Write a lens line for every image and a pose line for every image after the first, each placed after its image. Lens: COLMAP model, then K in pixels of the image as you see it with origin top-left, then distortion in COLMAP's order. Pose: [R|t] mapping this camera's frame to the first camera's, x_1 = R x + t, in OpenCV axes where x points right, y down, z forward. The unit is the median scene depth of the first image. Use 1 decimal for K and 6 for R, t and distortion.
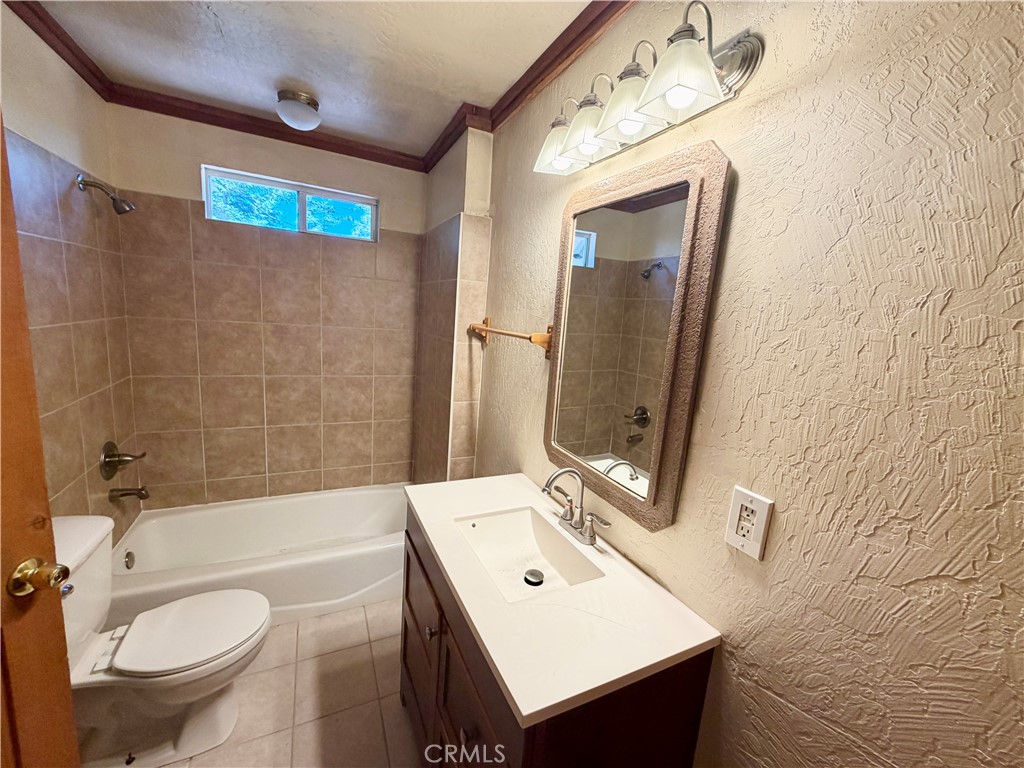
lens RADIAL K [[408.7, 0, 510.5], [0, 408.7, 383.4], [0, 0, 1]] dist [-0.000113, 0.000090]
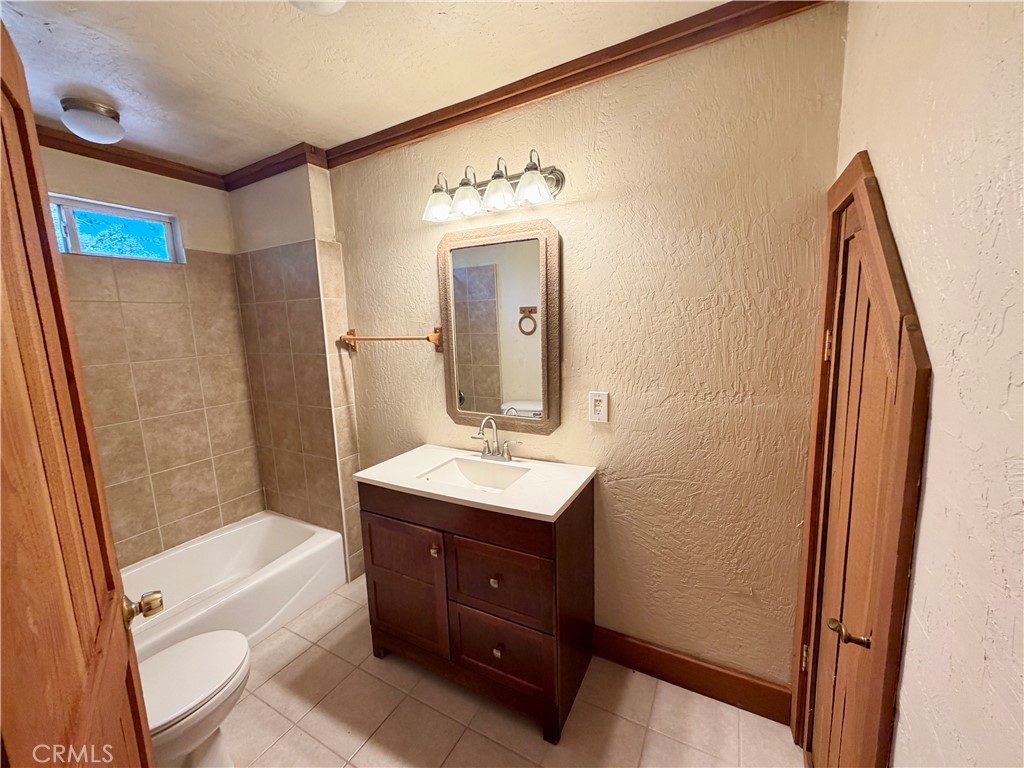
lens RADIAL K [[408.7, 0, 510.5], [0, 408.7, 383.4], [0, 0, 1]] dist [-0.000113, 0.000090]
pose [[0.806430, -0.188021, 0.560641, -0.344065], [0.191160, 0.980088, 0.053723, 0.010482], [-0.559578, 0.063849, 0.826314, -0.174312]]
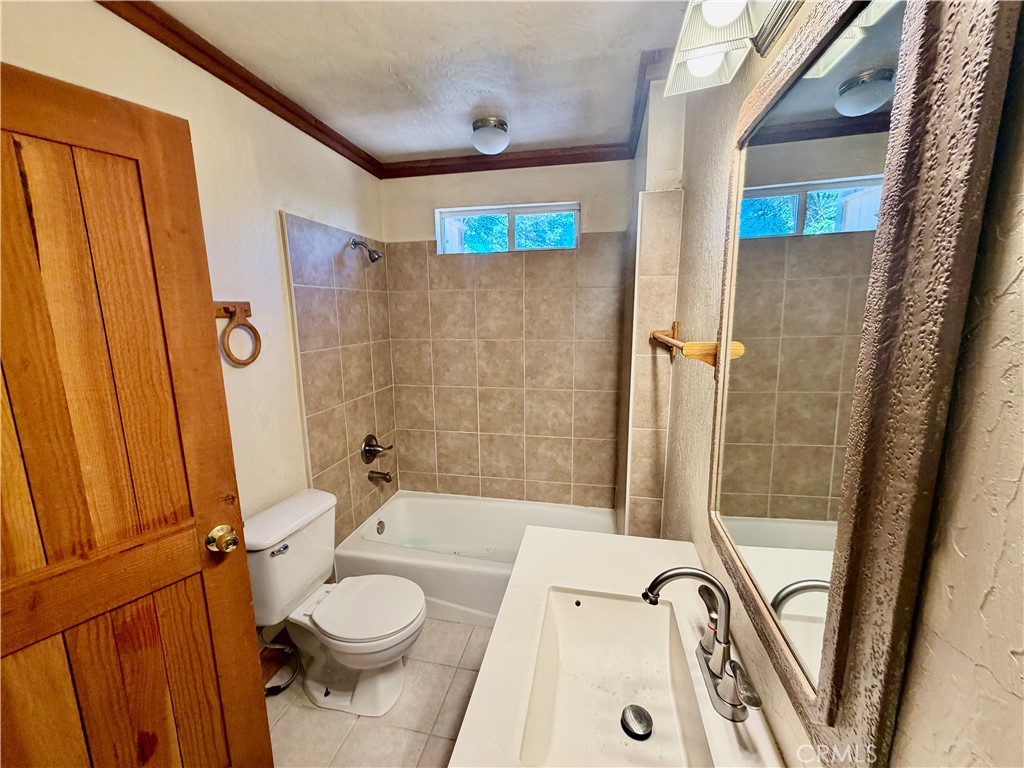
lens RADIAL K [[408.7, 0, 510.5], [0, 408.7, 383.4], [0, 0, 1]] dist [-0.000113, 0.000090]
pose [[0.787057, 0.025178, -0.616366, 0.160123], [-0.036927, 0.999298, -0.006333, -0.027124], [0.615774, 0.027745, 0.787434, 0.198867]]
